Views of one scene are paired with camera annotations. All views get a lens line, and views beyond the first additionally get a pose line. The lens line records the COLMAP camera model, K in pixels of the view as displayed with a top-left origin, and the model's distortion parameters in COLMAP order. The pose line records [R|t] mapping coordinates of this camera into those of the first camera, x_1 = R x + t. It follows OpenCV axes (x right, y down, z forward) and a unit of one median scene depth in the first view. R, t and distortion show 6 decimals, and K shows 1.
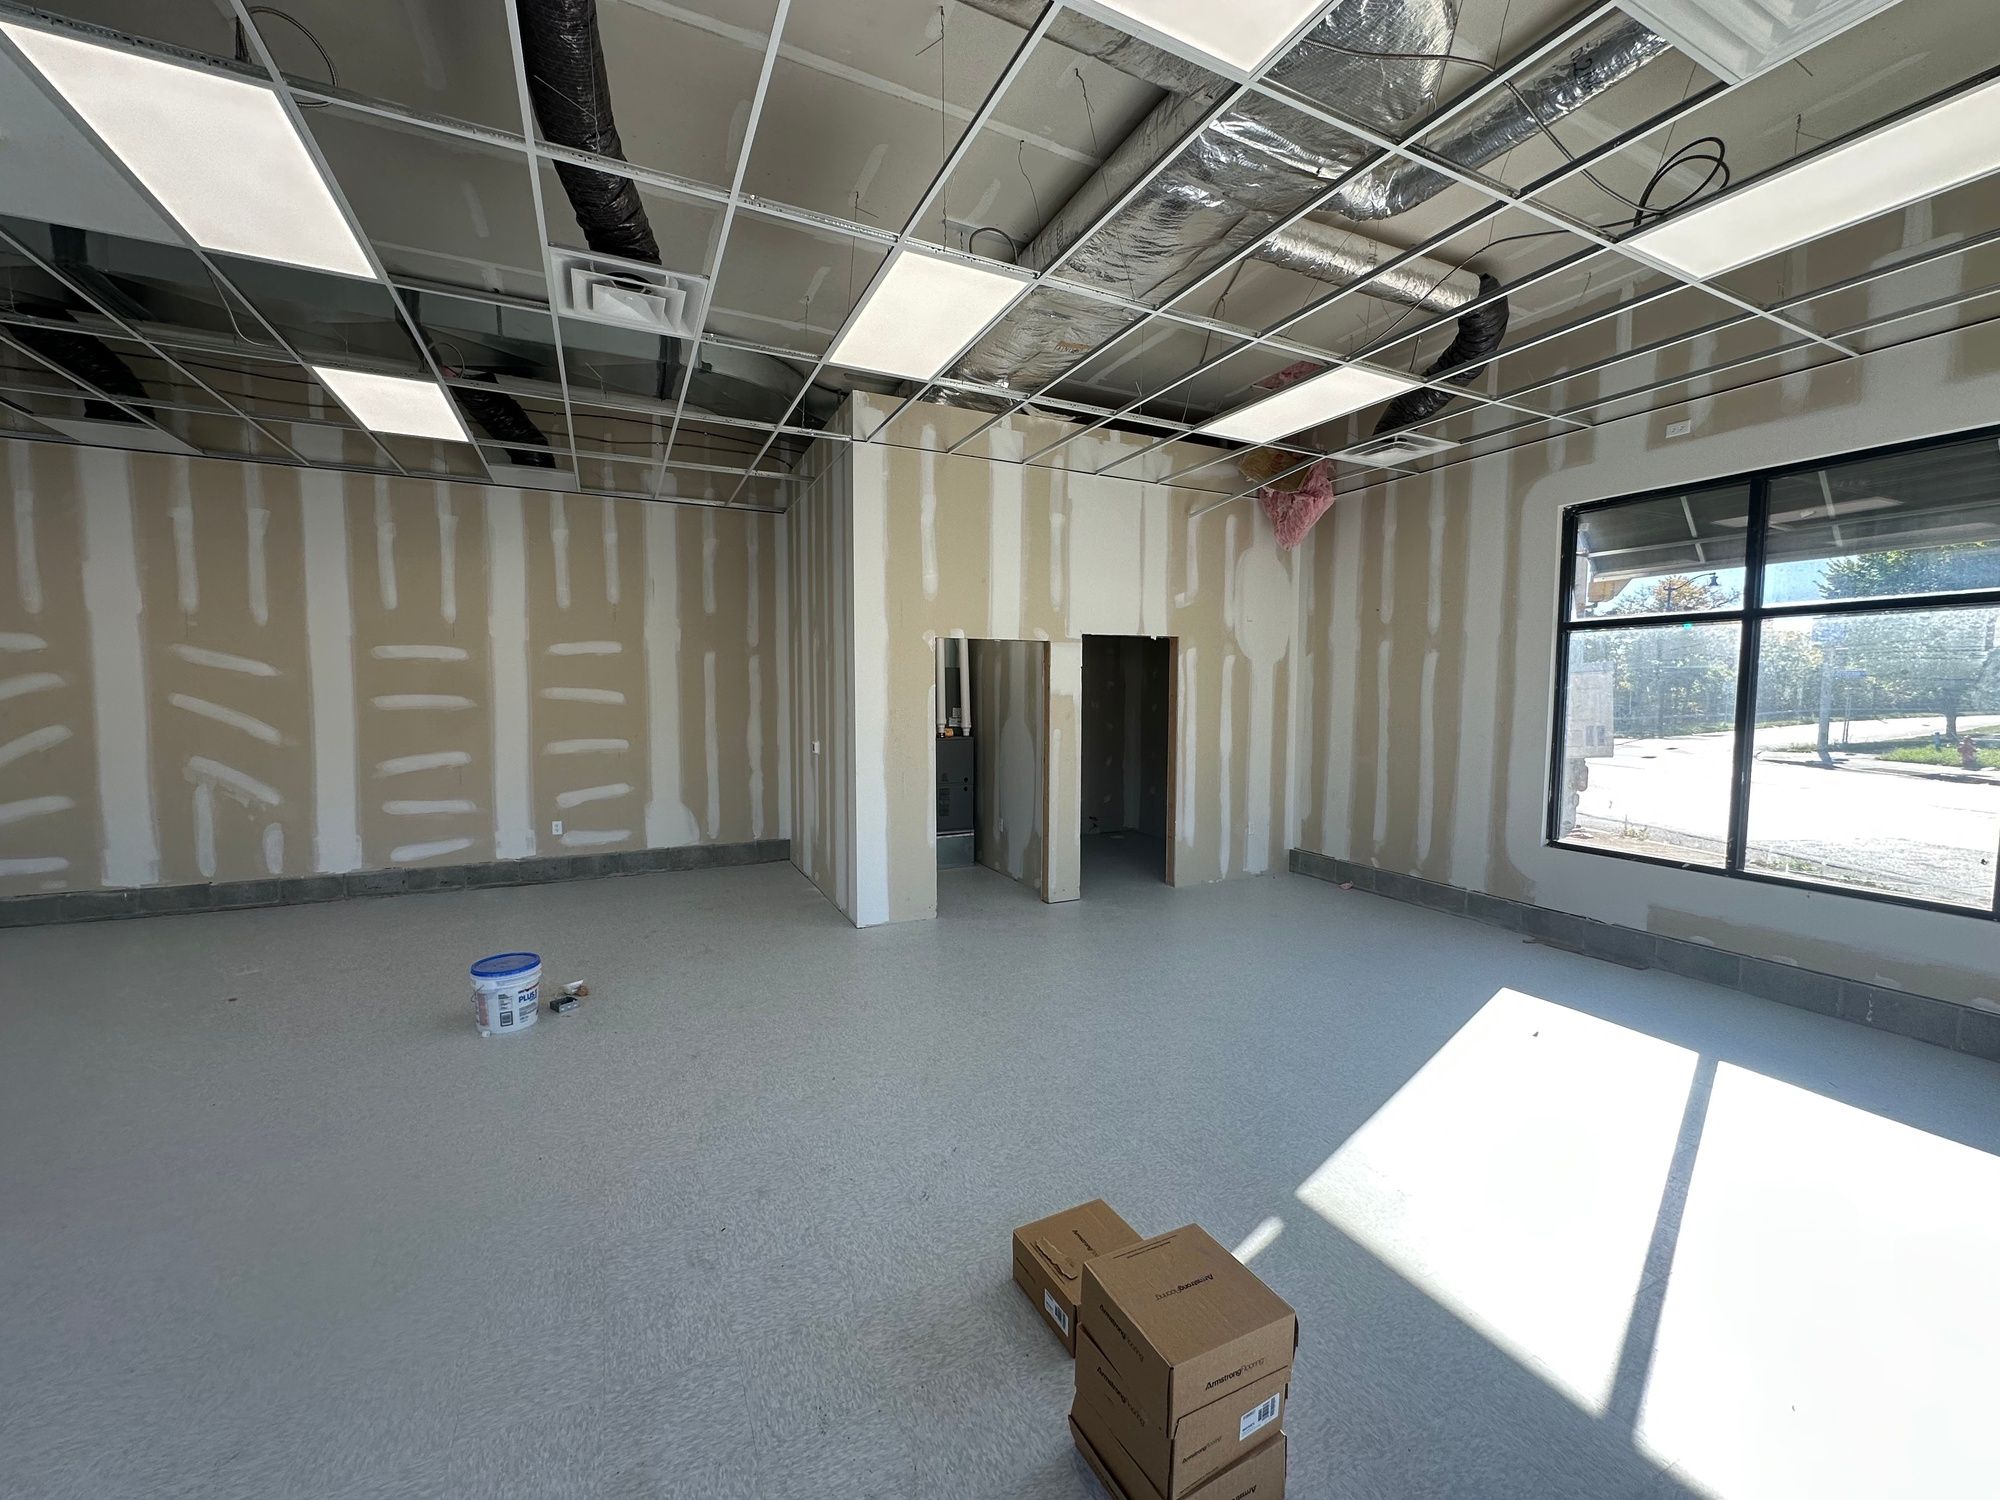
lens RADIAL K [[788.2, 0, 991.7], [0, 788.2, 751.2], [0, 0, 1]] dist [-0.003481, 0.000475]
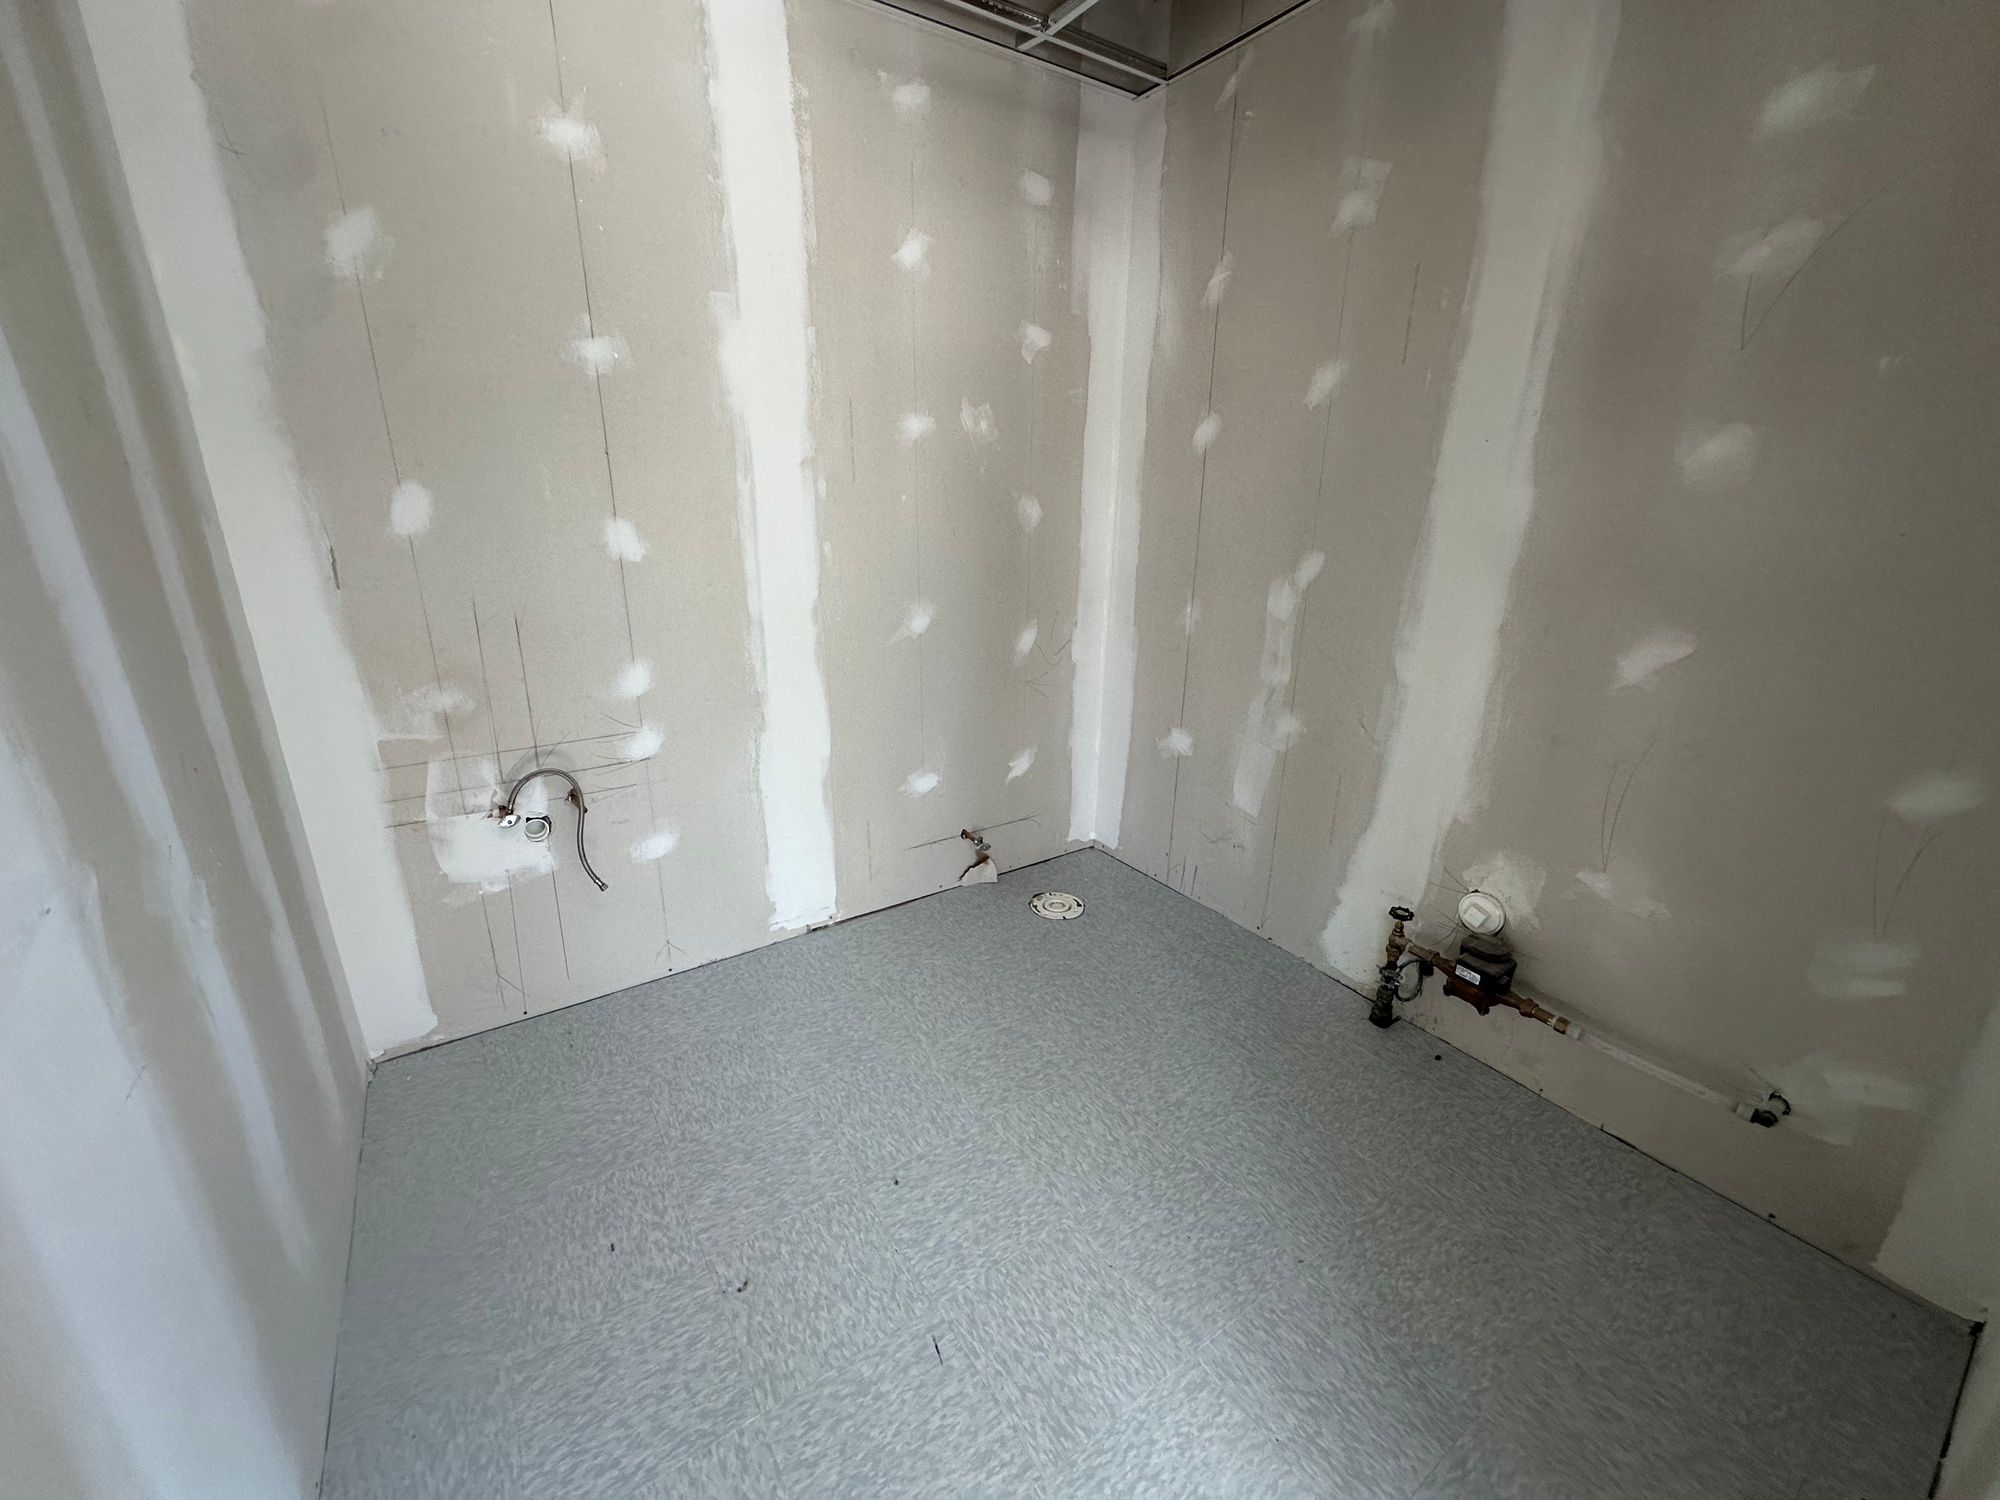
lens RADIAL K [[788.2, 0, 995.3], [0, 788.2, 748.6], [0, 0, 1]] dist [-0.003481, 0.000475]
pose [[0.989668, -0.037511, 0.138383, 0.099838], [0.003892, 0.971842, 0.235600, -0.017292], [-0.143324, -0.232627, 0.961947, 0.742319]]
